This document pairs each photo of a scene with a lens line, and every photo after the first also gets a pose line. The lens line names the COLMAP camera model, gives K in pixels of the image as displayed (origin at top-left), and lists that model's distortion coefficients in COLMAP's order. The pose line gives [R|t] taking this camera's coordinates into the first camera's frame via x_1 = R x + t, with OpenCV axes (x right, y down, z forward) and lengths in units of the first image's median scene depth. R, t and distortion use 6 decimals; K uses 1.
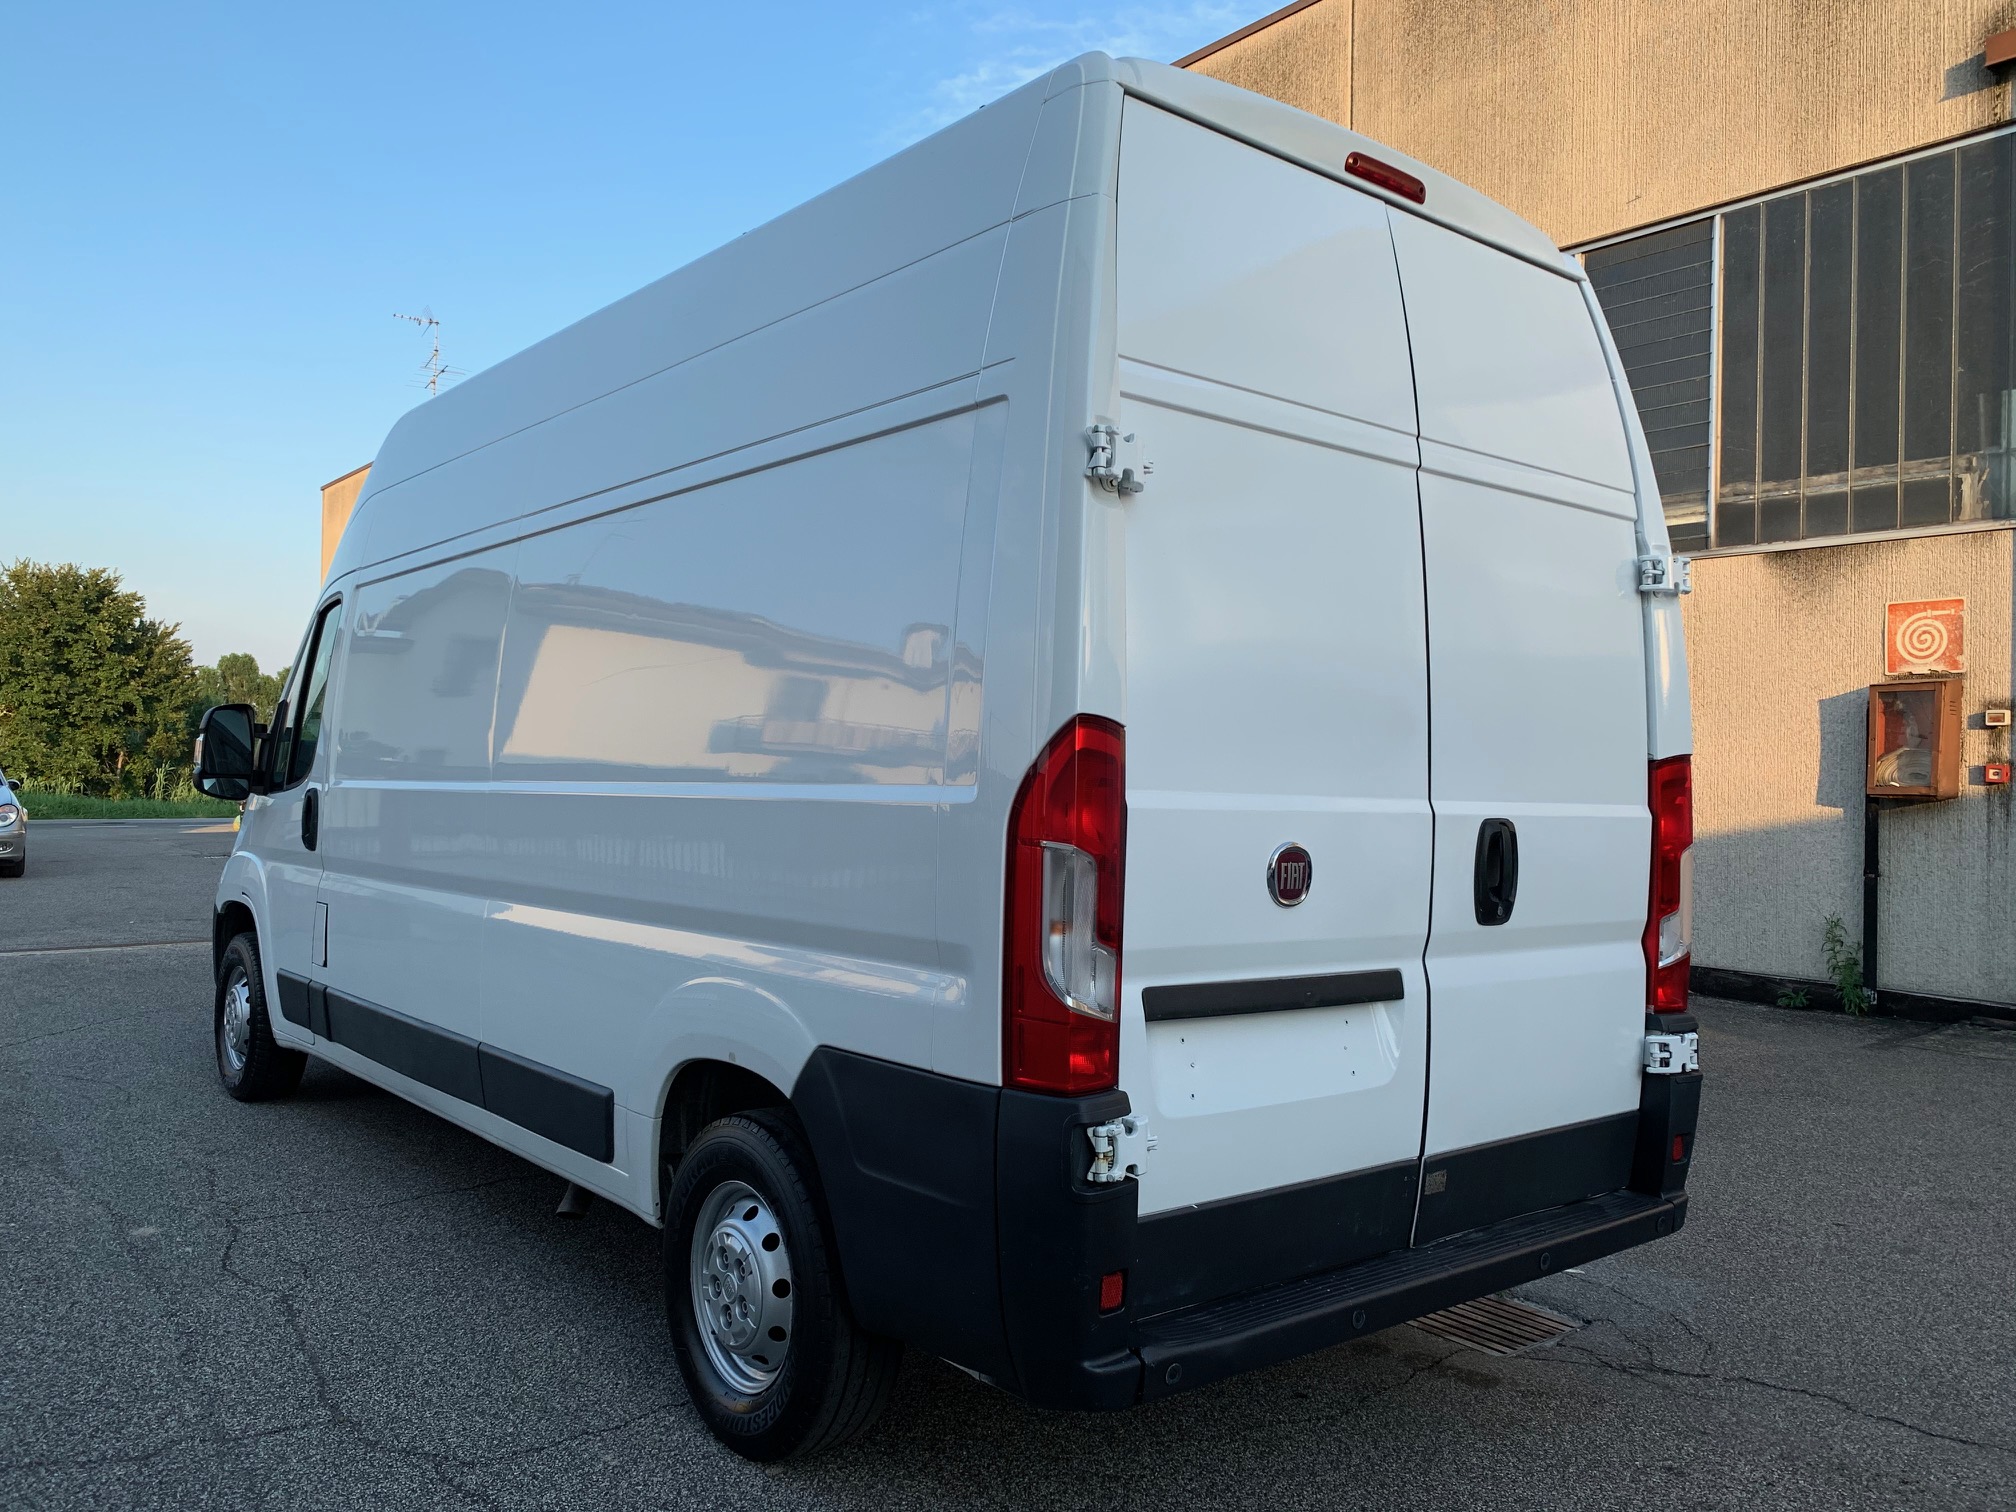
lens RADIAL K [[1539.7, 0, 1023.1], [0, 1539.7, 764.9], [0, 0, 1]] dist [0.034361, -0.032537]
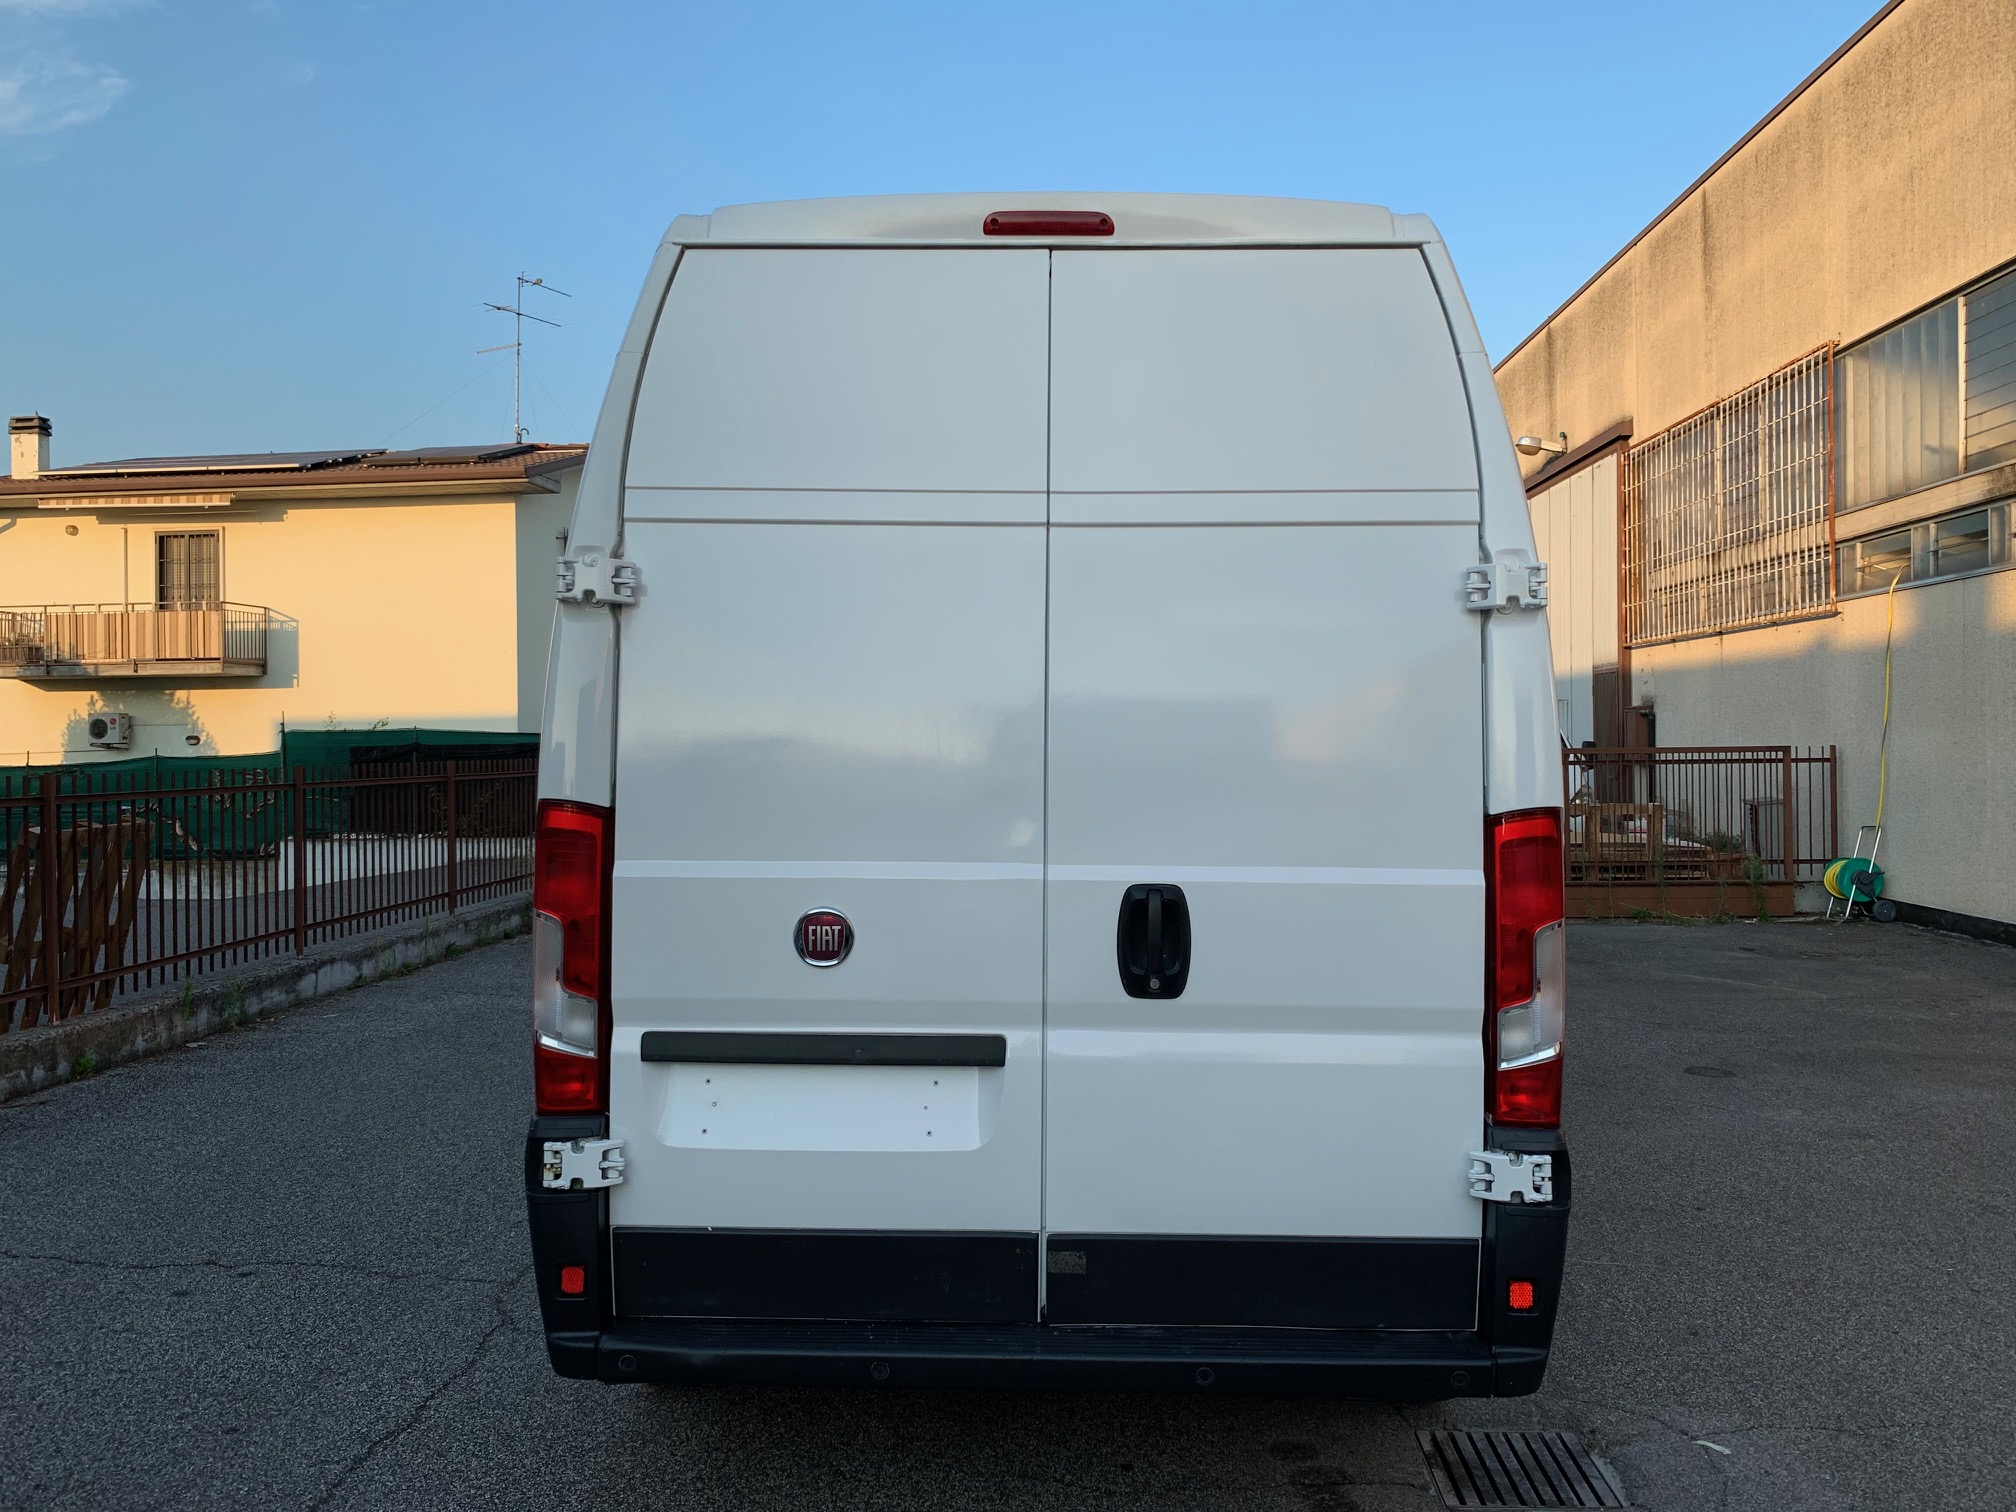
lens RADIAL K [[1539.7, 0, 1013.0], [0, 1539.7, 759.5], [0, 0, 1]] dist [0.034361, -0.032537]
pose [[0.754226, -0.018669, -0.656349, 0.816309], [0.023953, 0.999713, -0.000911, -0.040762], [0.656178, -0.015035, 0.754457, 0.236734]]
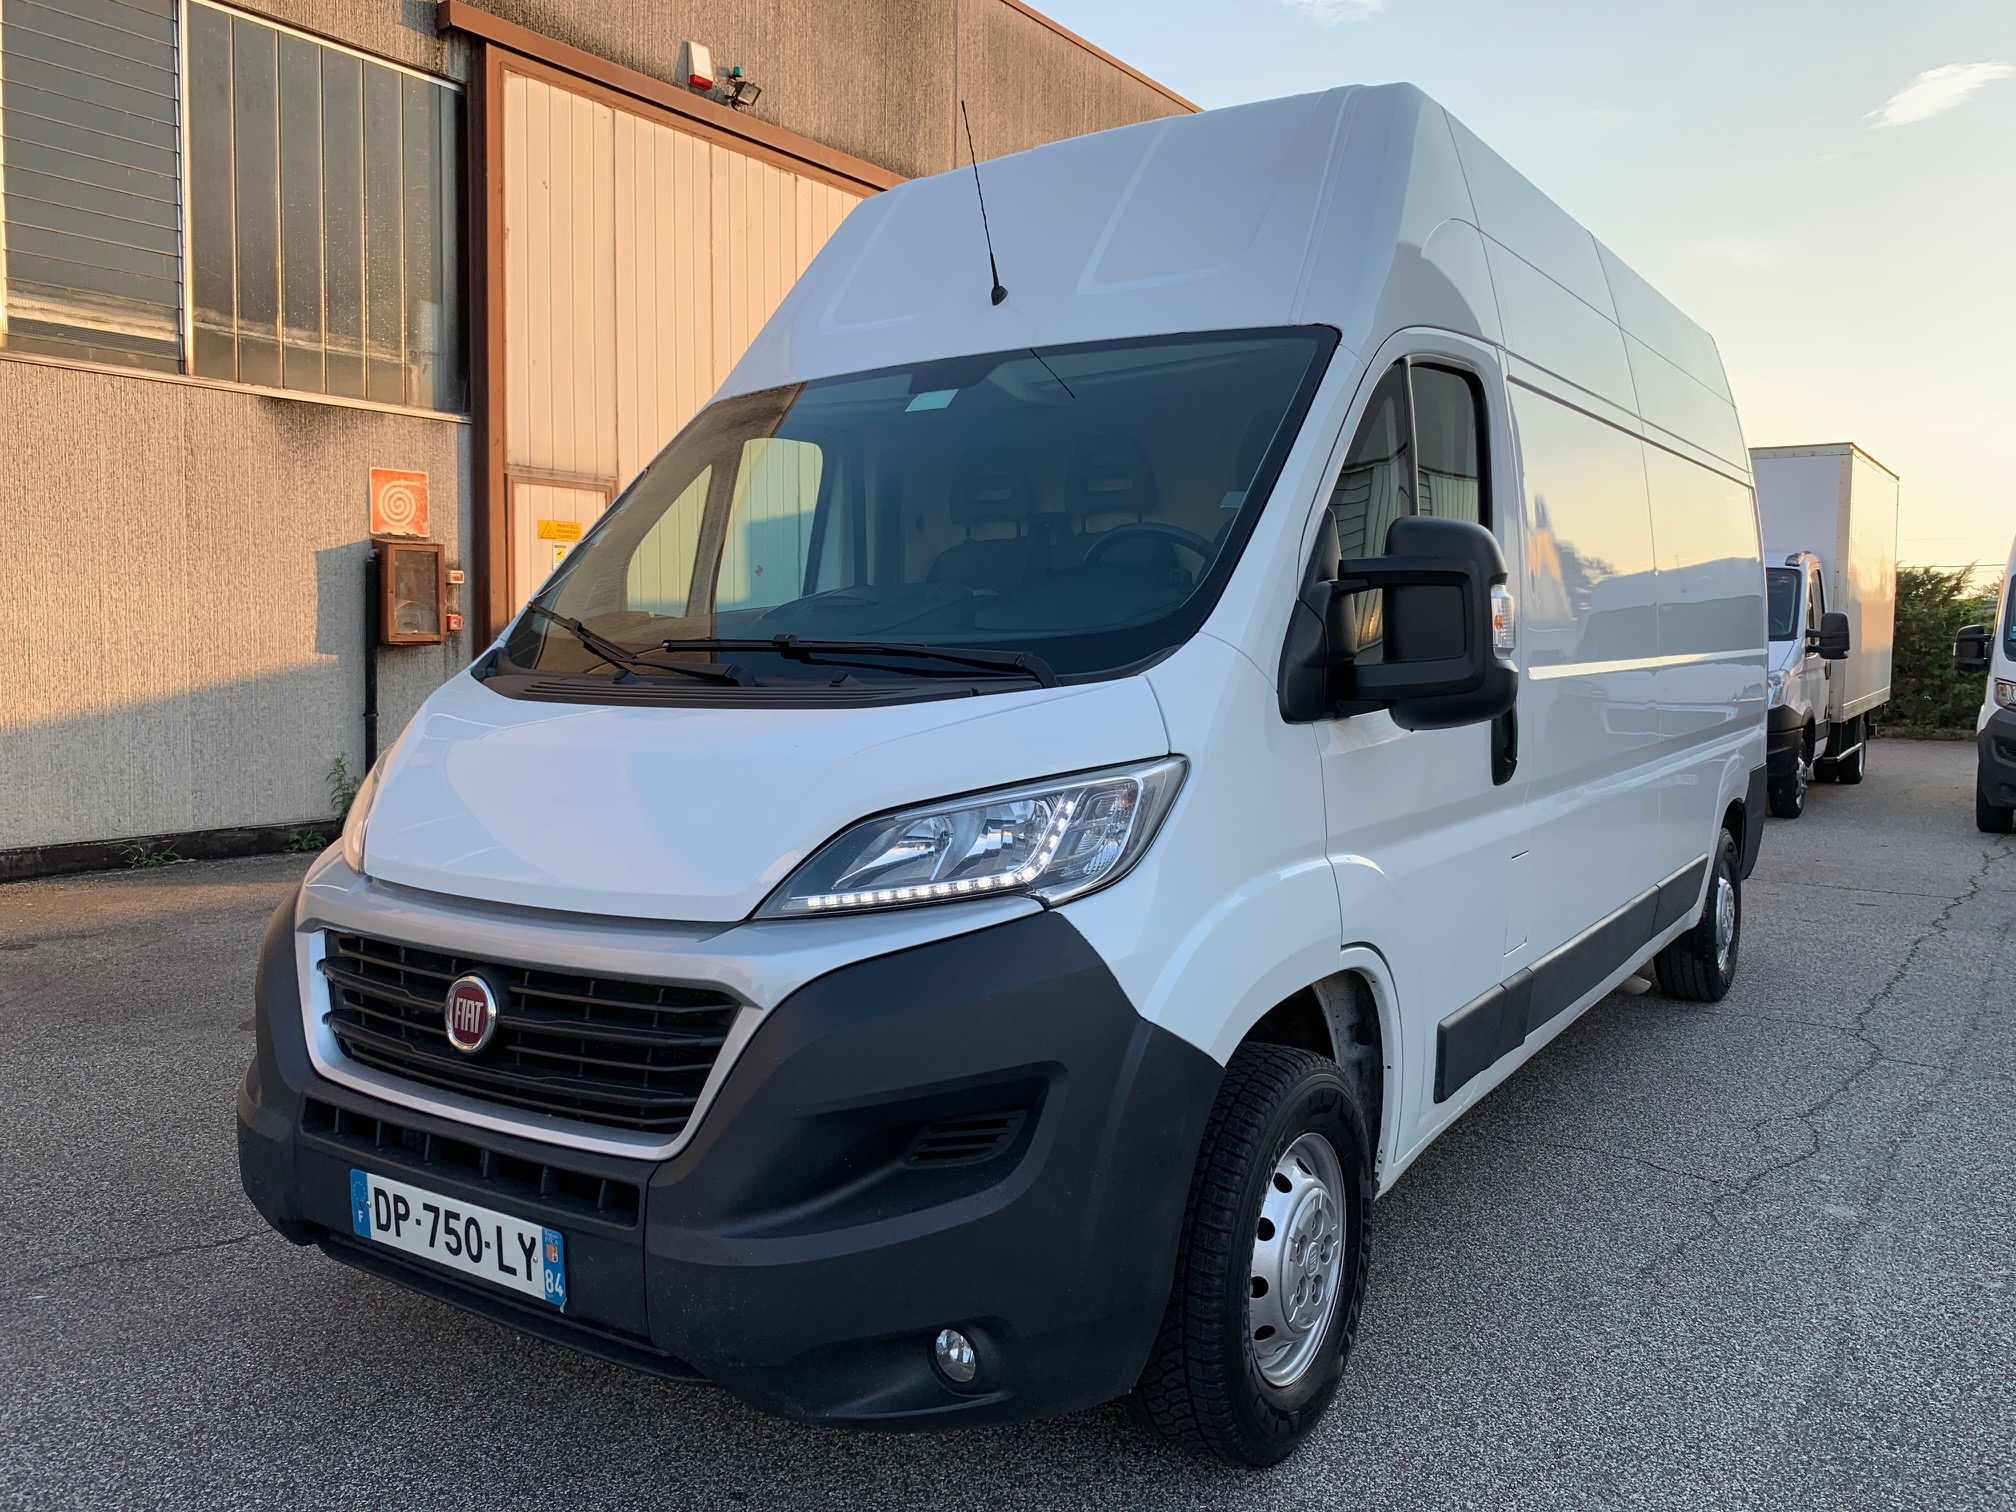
lens RADIAL K [[1539.7, 0, 1006.5], [0, 1539.7, 751.6], [0, 0, 1]] dist [0.034361, -0.032537]
pose [[-0.279714, -0.088636, 0.955983, -1.646079], [-0.014613, 0.996007, 0.088071, -0.017128], [-0.959972, 0.010665, -0.279893, 2.248140]]
